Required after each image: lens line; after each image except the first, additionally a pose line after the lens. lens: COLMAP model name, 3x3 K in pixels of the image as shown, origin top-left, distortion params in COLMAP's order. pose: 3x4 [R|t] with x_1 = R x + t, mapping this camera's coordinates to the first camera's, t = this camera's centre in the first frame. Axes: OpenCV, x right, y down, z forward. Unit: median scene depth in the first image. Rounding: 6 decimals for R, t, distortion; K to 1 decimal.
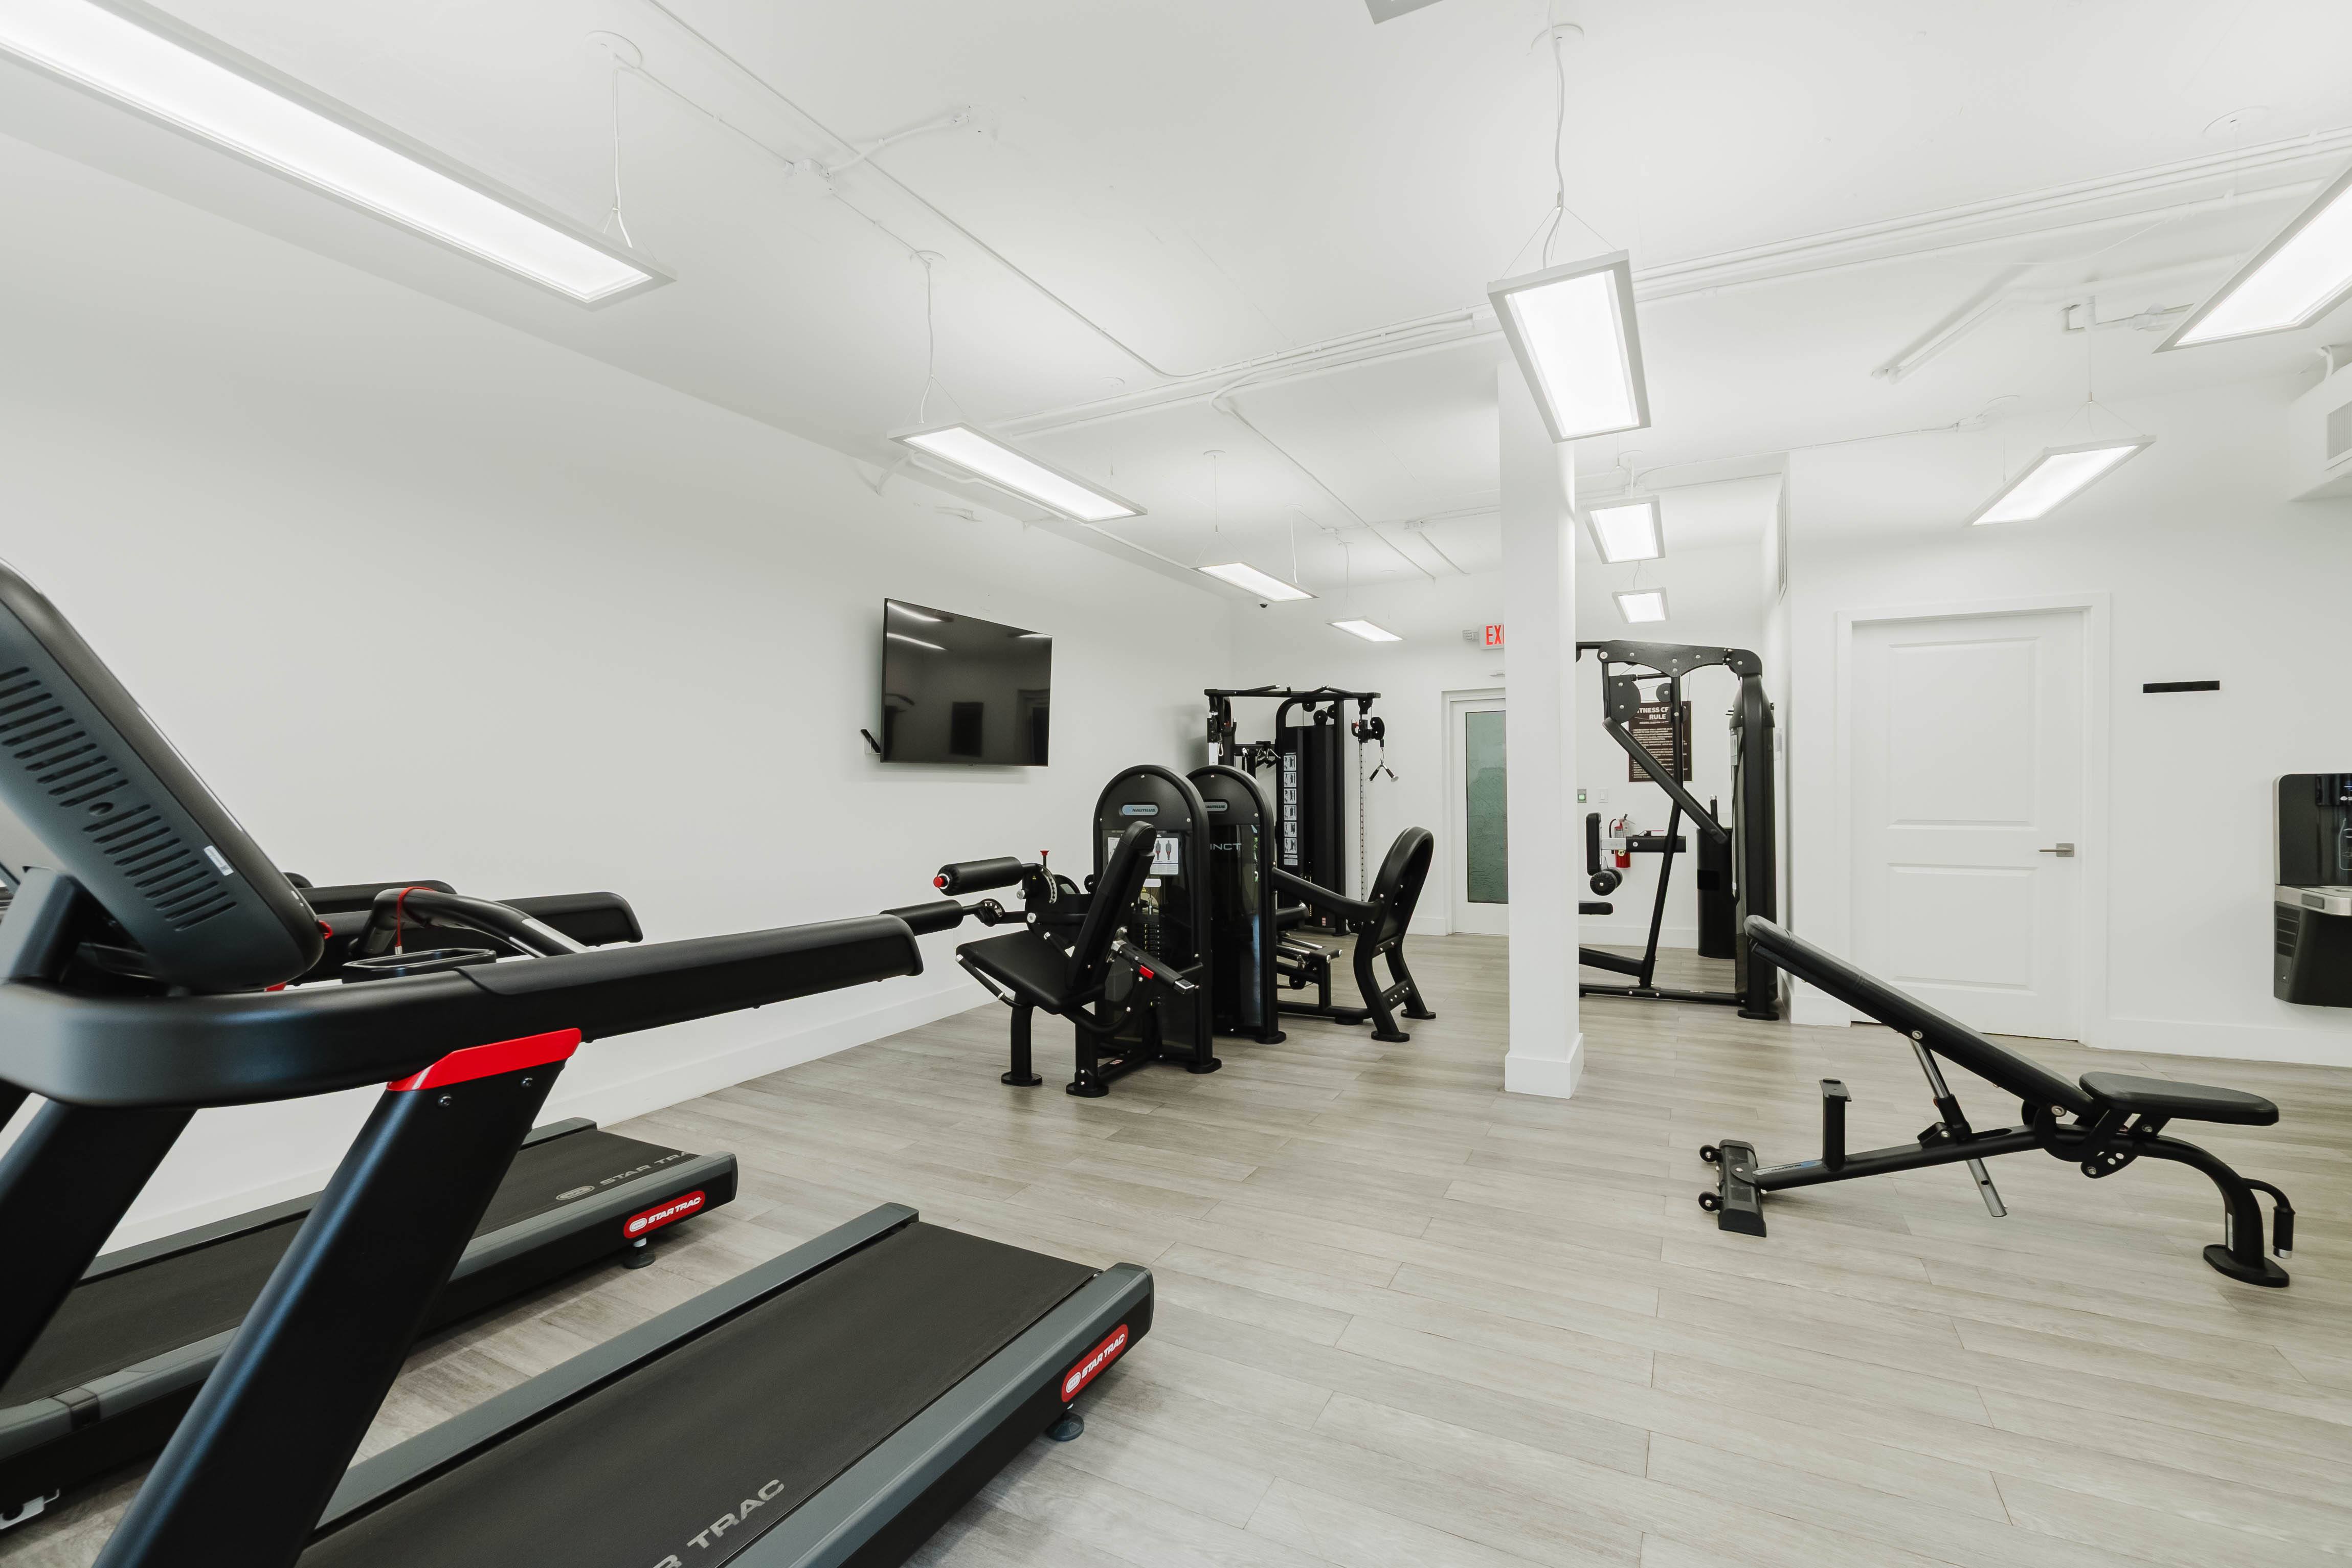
lens RADIAL K [[1000.1, 0, 1165.3], [0, 1000.1, 791.8], [0, 0, 1]] dist [-0.001720, 0.000004]
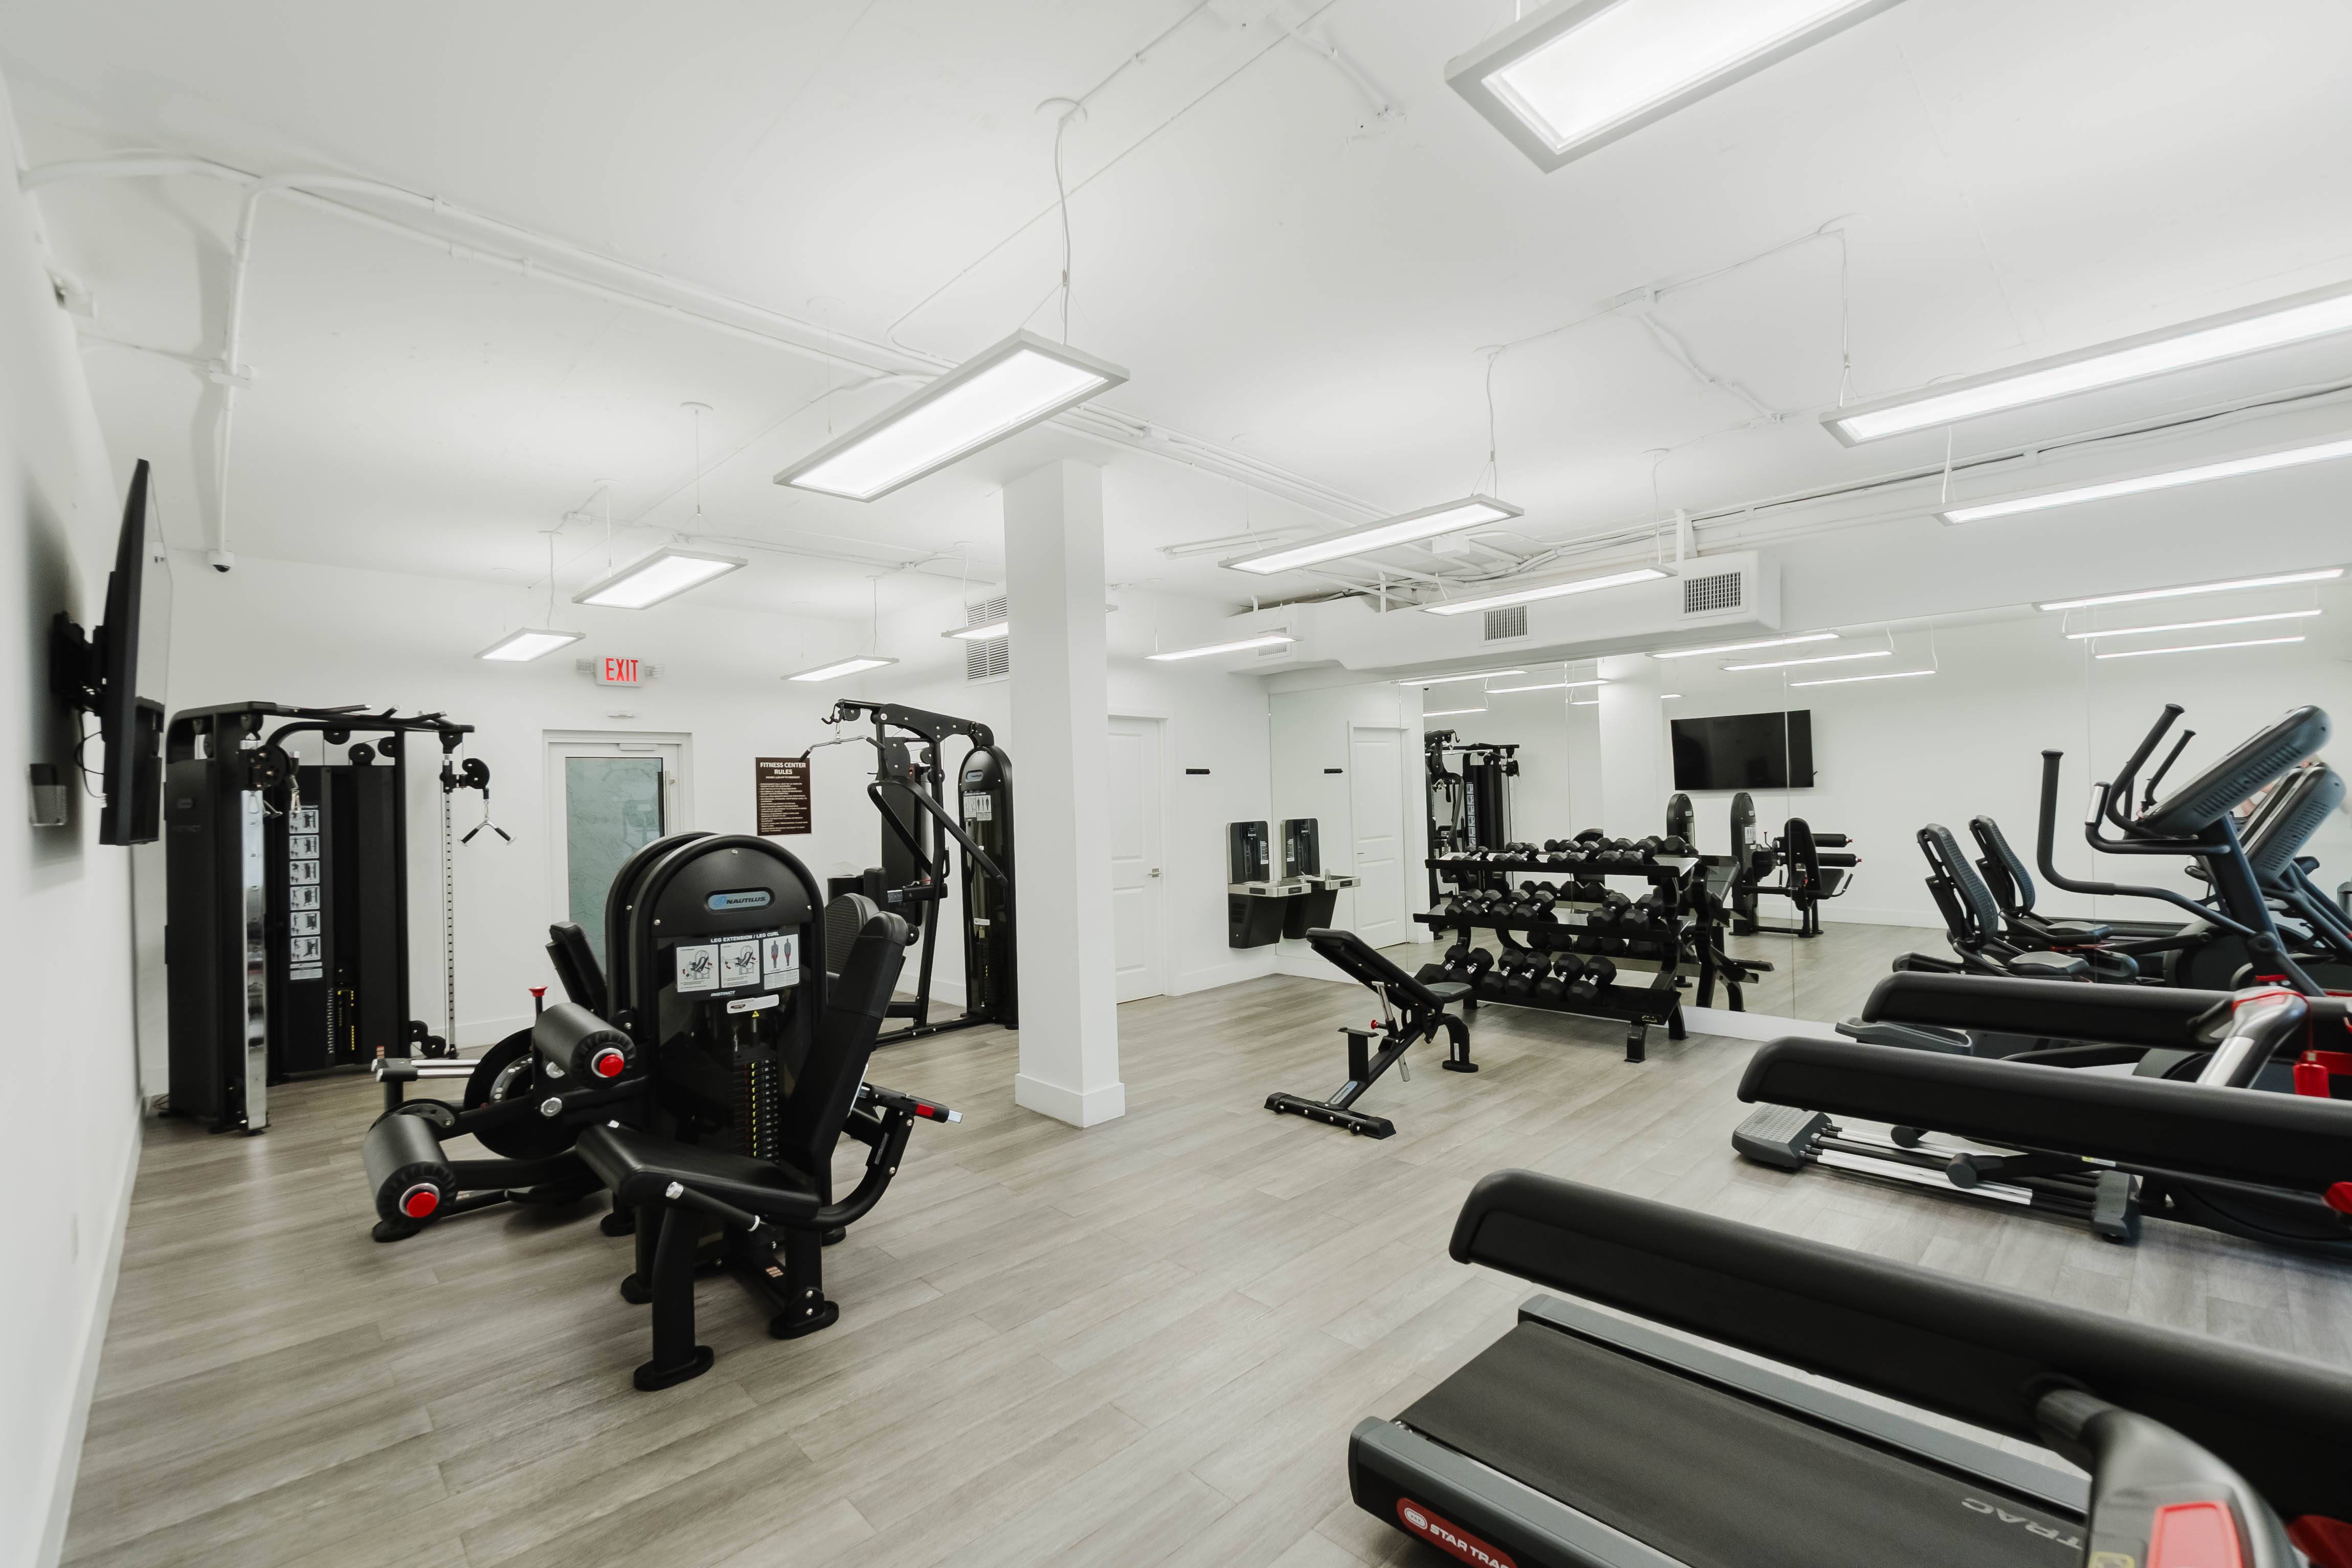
lens RADIAL K [[1000.1, 0, 1165.3], [0, 1000.1, 791.8], [0, 0, 1]] dist [-0.001720, 0.000004]
pose [[0.321389, 0.012422, 0.946866, -0.562702], [0.028083, 0.999349, -0.022643, -0.031920], [-0.946531, 0.033868, 0.320831, 0.473278]]
